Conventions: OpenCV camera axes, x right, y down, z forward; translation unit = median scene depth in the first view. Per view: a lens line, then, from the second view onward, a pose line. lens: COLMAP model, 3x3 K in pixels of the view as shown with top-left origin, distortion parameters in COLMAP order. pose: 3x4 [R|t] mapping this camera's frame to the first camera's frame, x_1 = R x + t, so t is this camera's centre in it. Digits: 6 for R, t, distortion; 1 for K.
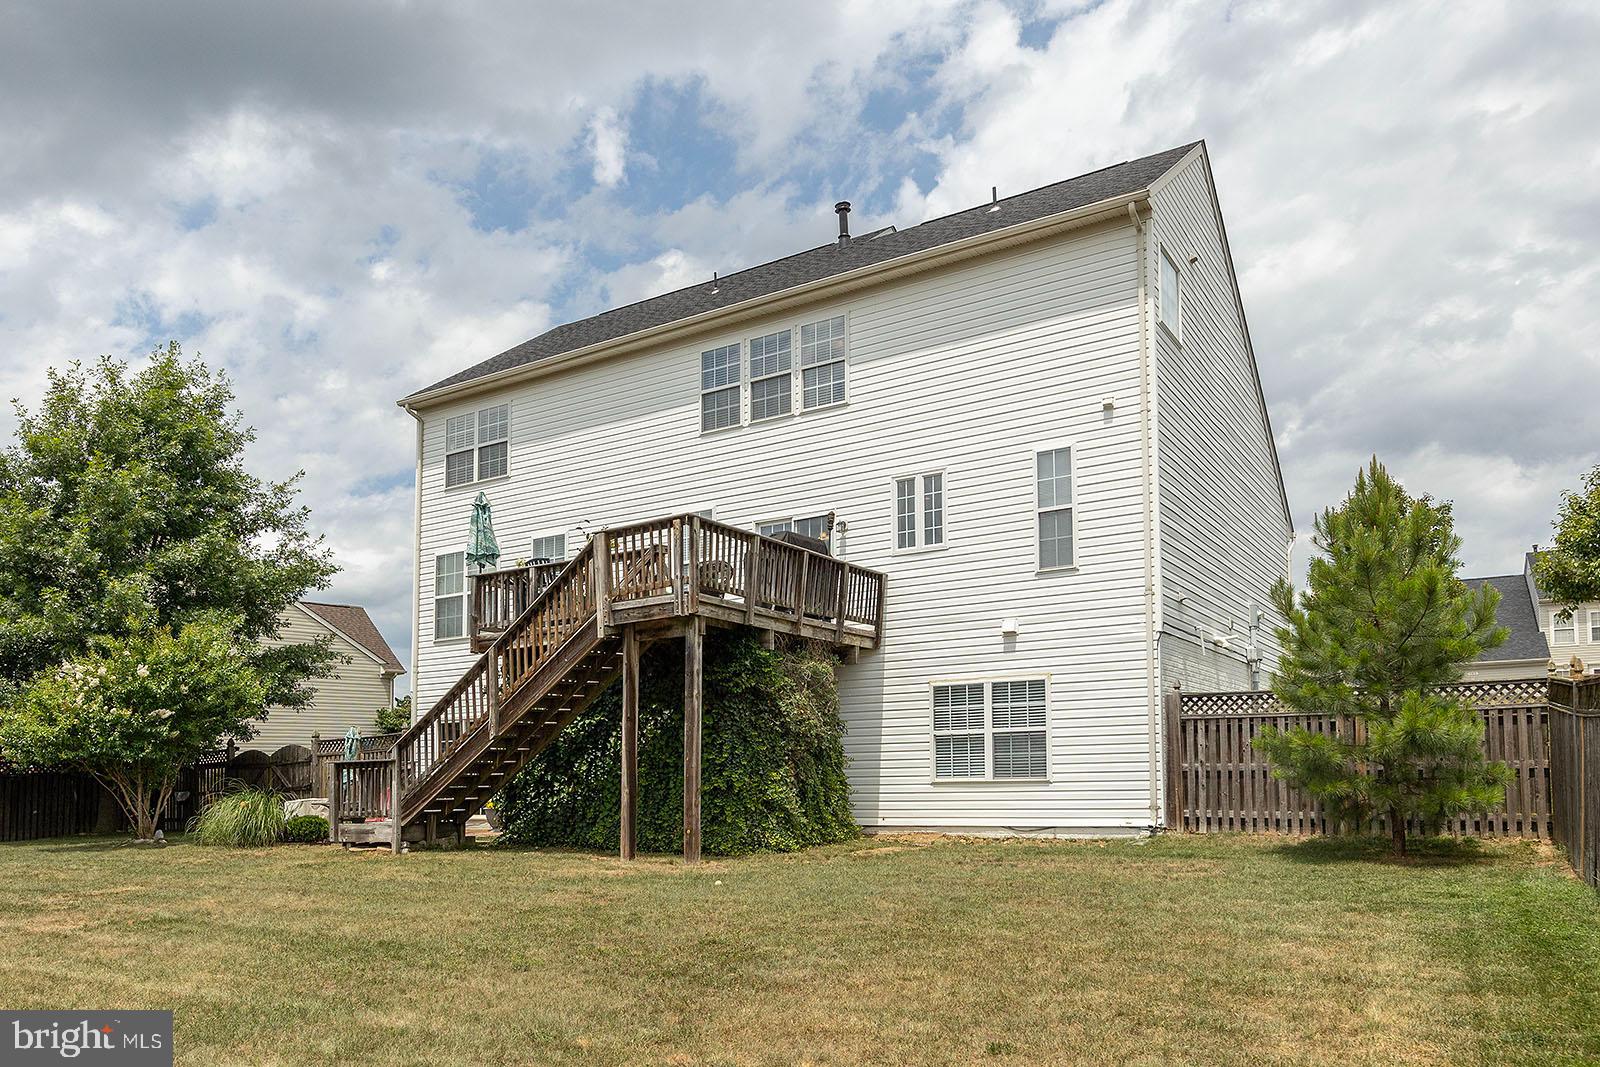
lens RADIAL K [[850.1, 0, 798.9], [0, 850.1, 522.5], [0, 0, 1]] dist [0.001015, 0.000259]
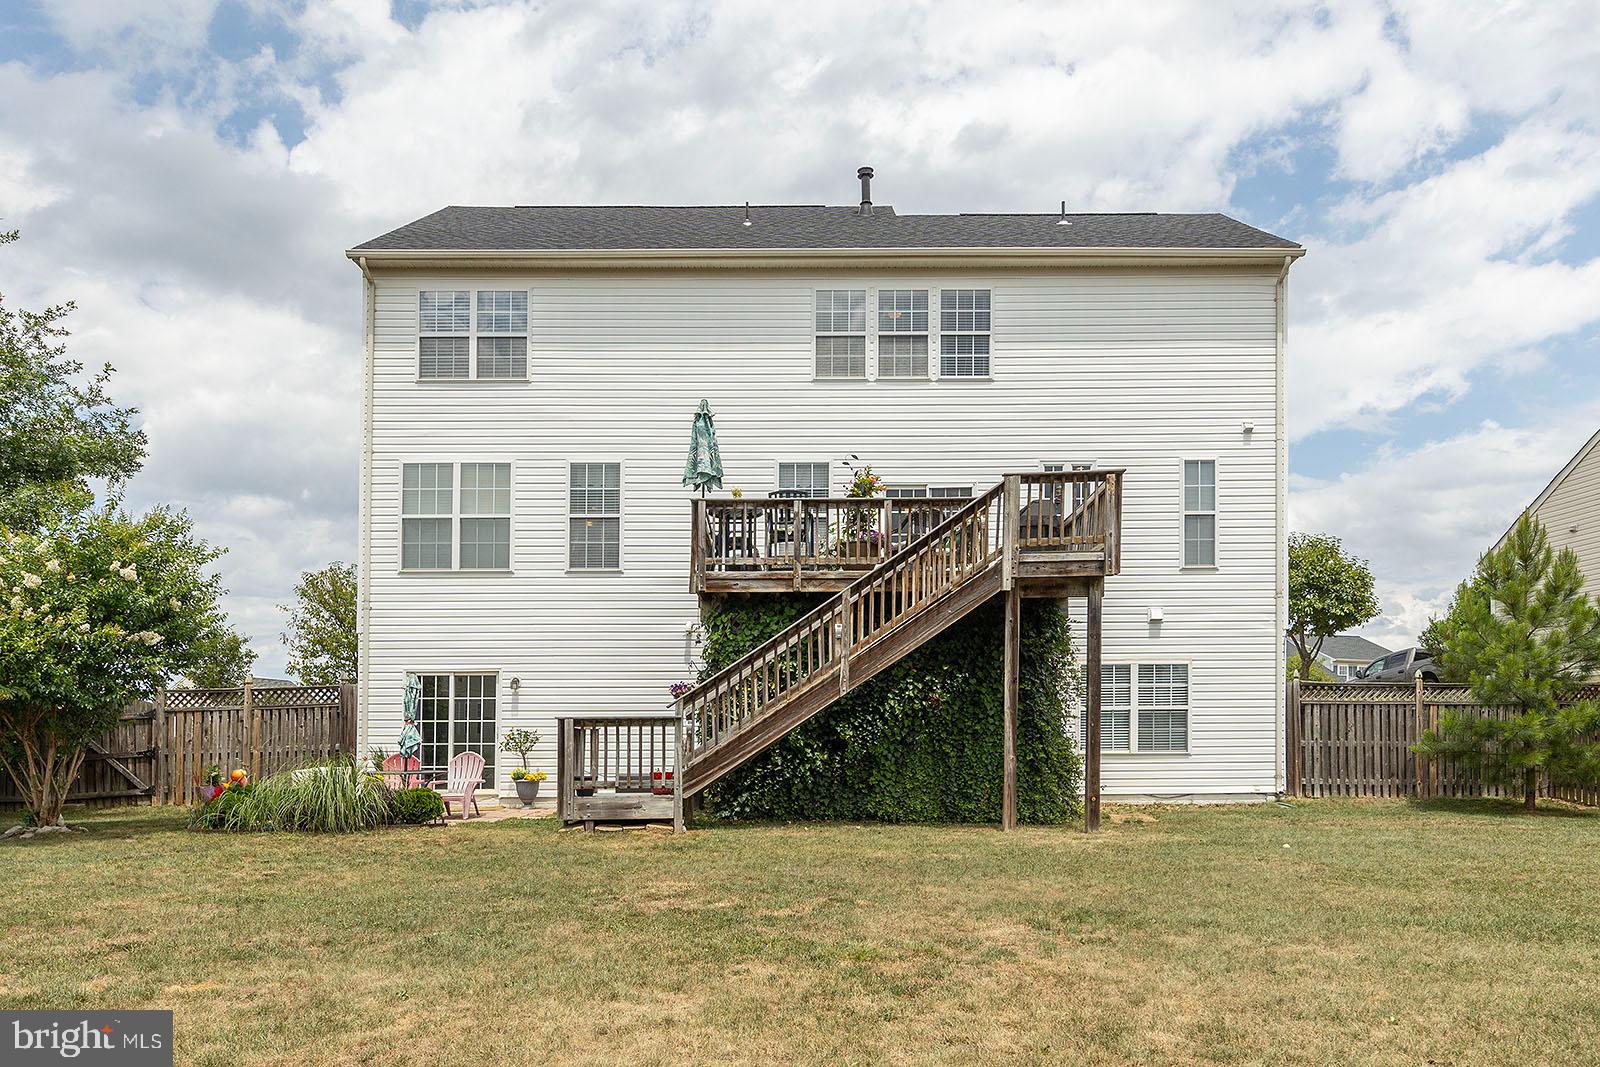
lens RADIAL K [[841.9, 0, 799.7], [0, 841.9, 545.9], [0, 0, 1]] dist [0.001039, 0.000757]
pose [[0.898591, 0.116669, 0.422993, -0.642921], [-0.136057, 0.990575, 0.015815, 0.081773], [-0.417161, -0.071763, 0.905995, 0.219758]]
